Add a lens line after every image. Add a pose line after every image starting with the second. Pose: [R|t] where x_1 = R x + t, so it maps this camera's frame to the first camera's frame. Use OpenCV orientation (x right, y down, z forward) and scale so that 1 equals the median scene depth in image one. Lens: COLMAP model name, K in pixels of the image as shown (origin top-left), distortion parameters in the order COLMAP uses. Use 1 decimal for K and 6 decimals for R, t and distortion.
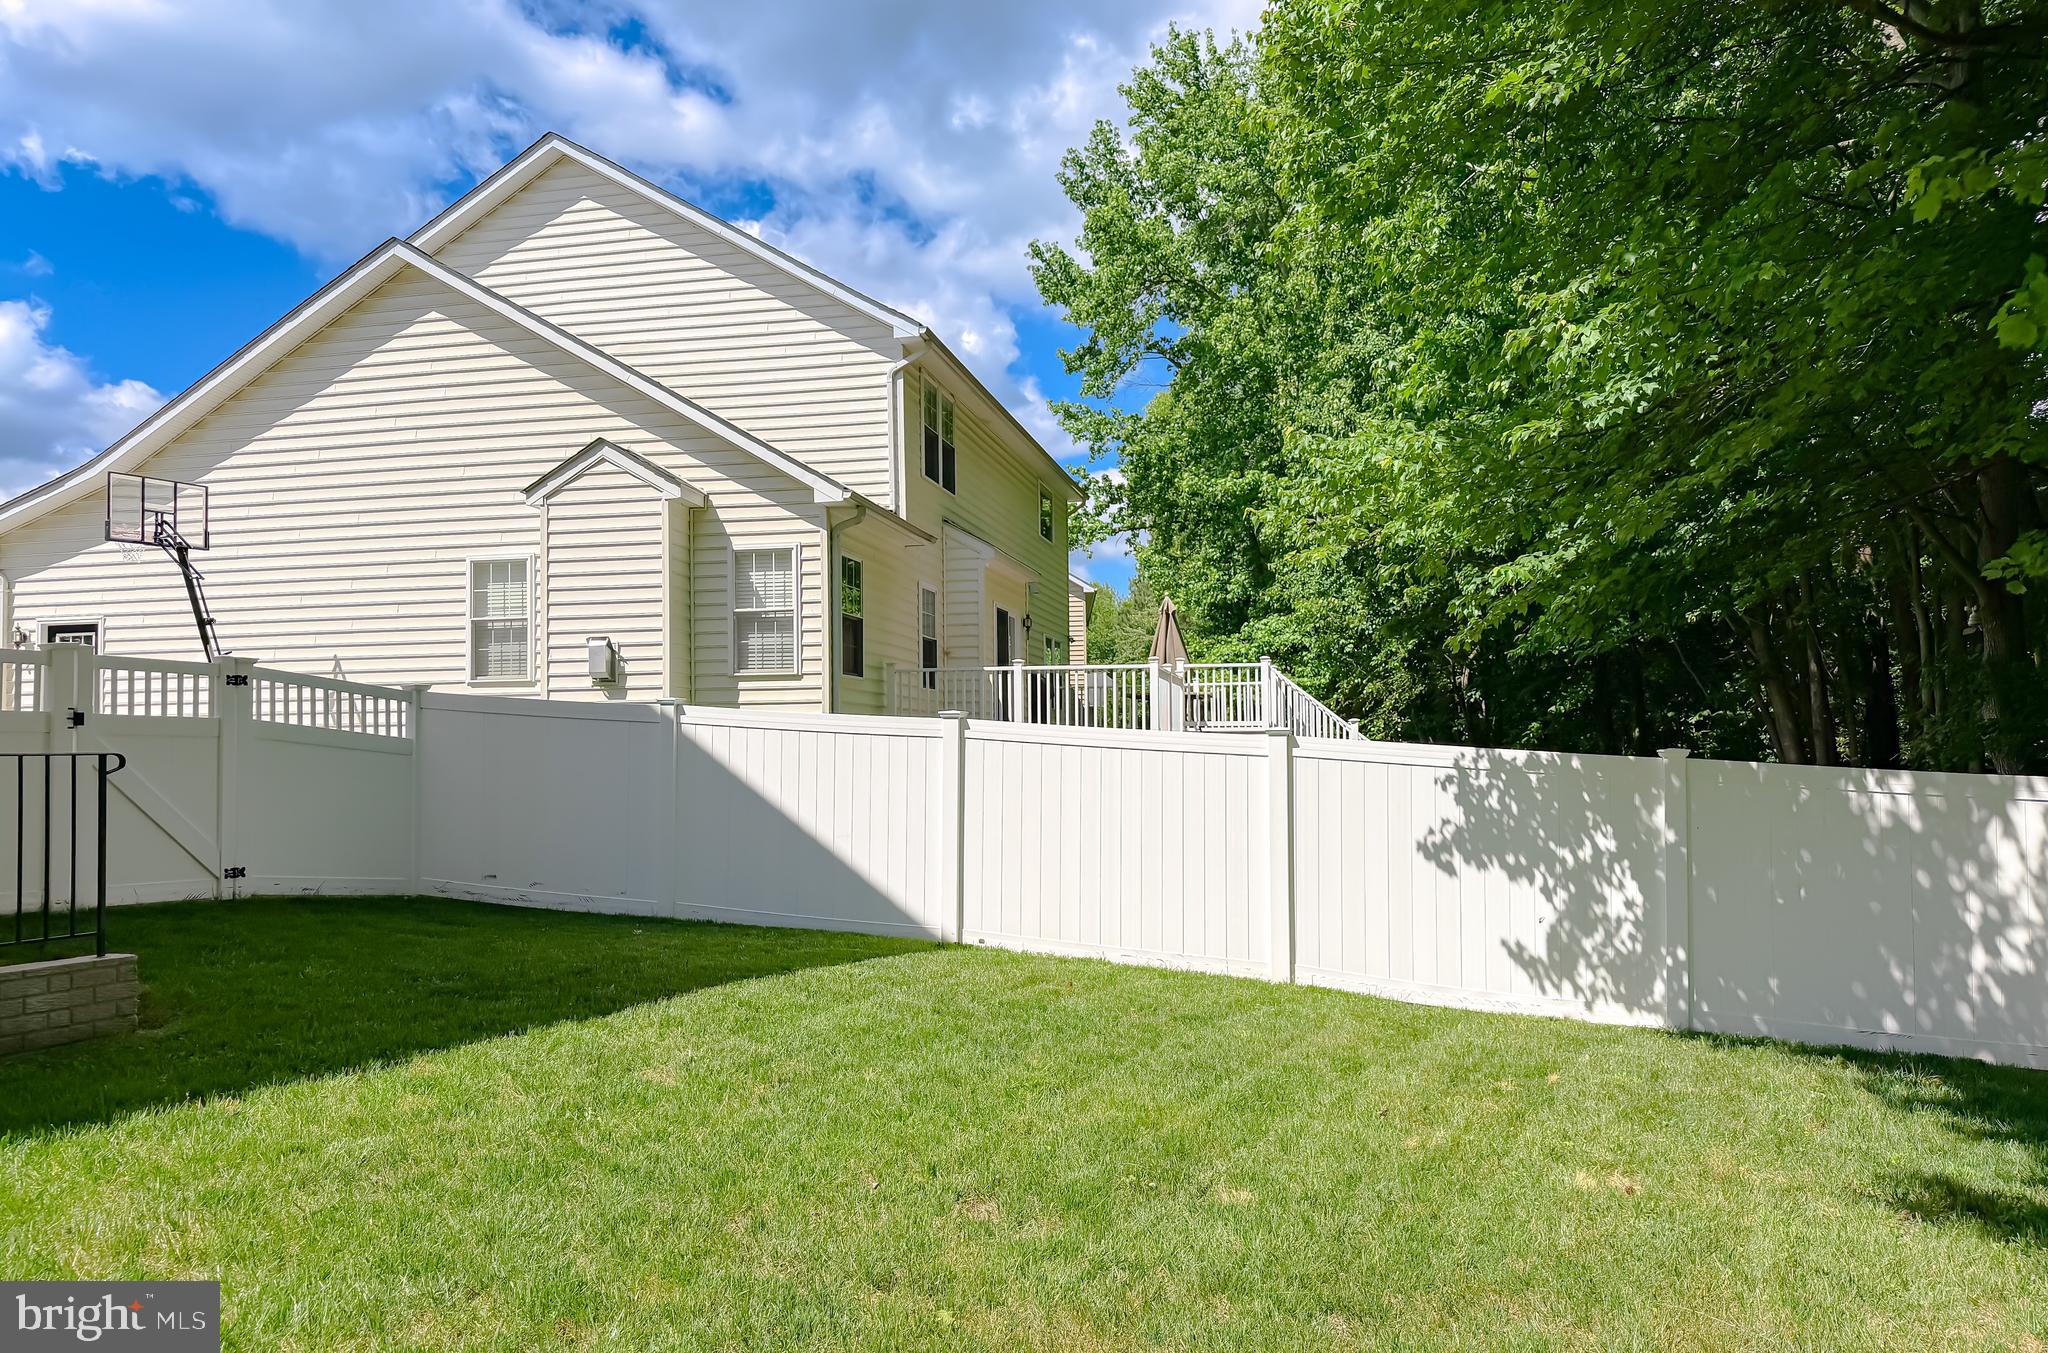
lens RADIAL K [[1757.6, 0, 1028.0], [0, 1757.6, 670.9], [0, 0, 1]] dist [0.054202, 0.000333]
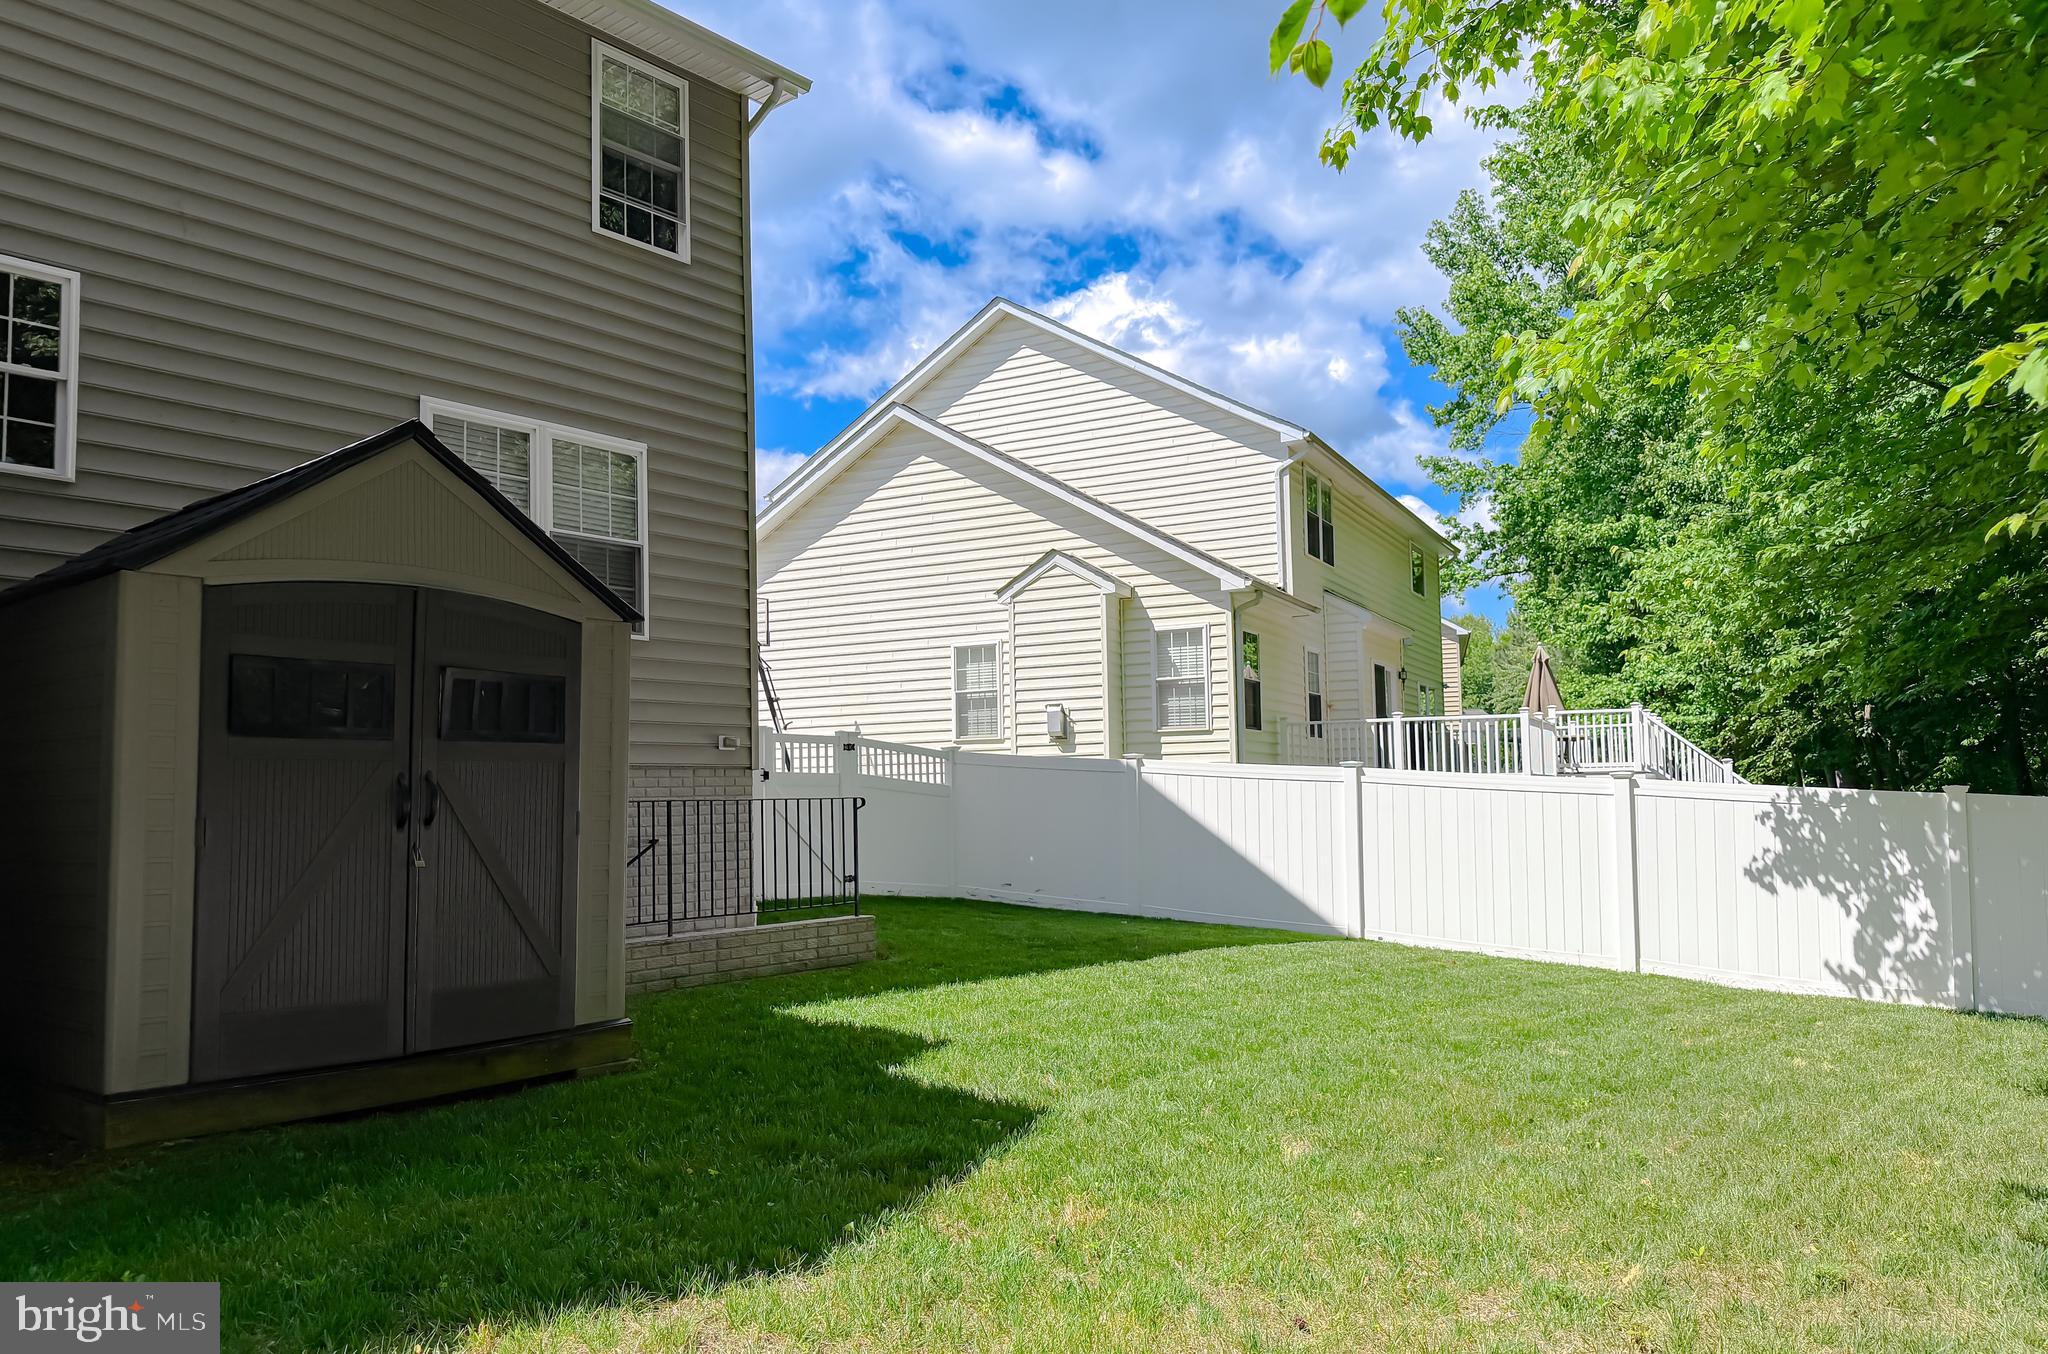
lens RADIAL K [[1757.6, 0, 1028.0], [0, 1757.6, 671.4], [0, 0, 1]] dist [0.054202, 0.000333]
pose [[0.977593, -0.022613, -0.209284, 0.002269], [0.017724, 0.999525, -0.025205, -0.010143], [0.209755, 0.020931, 0.977530, -0.215781]]
